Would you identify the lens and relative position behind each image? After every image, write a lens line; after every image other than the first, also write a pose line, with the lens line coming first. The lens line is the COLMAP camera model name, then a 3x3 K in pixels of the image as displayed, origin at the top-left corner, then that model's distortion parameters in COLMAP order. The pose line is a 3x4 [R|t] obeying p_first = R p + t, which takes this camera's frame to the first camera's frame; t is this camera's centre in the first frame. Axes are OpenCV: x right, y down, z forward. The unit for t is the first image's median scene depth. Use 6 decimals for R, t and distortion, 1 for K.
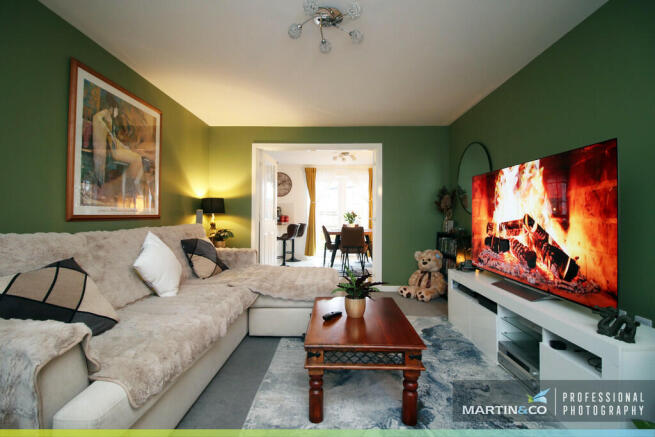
lens RADIAL K [[300.7, 0, 326.4], [0, 300.7, 212.3], [0, 0, 1]] dist [-0.007791, -0.009853]
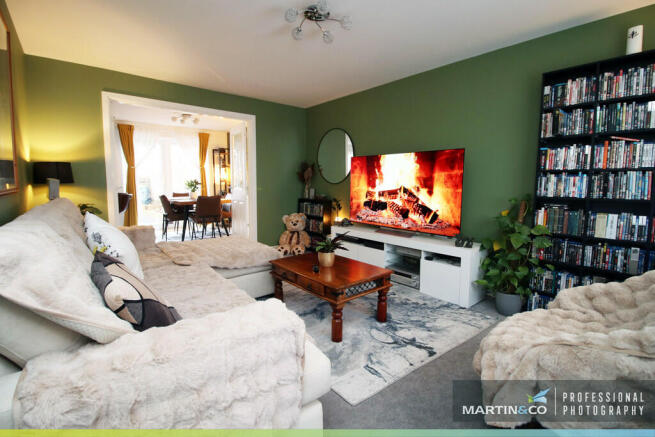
lens RADIAL K [[300.7, 0, 325.7], [0, 300.7, 212.4], [0, 0, 1]] dist [-0.007791, -0.009853]
pose [[0.750734, -0.063782, 0.657518, -0.614126], [-0.012115, 0.993831, 0.110238, -0.021092], [-0.660493, -0.090725, 0.745331, 0.047864]]
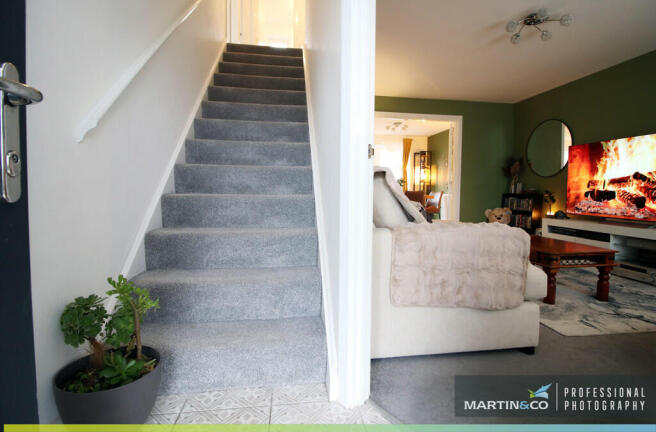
lens RADIAL K [[312.8, 0, 331.4], [0, 312.8, 206.1], [0, 0, 1]] dist [-0.022204, -0.004117]
pose [[0.988113, 0.001746, 0.153722, -0.885255], [-0.011329, 0.998043, 0.061491, 0.085268], [-0.153314, -0.062502, 0.986199, -0.208429]]
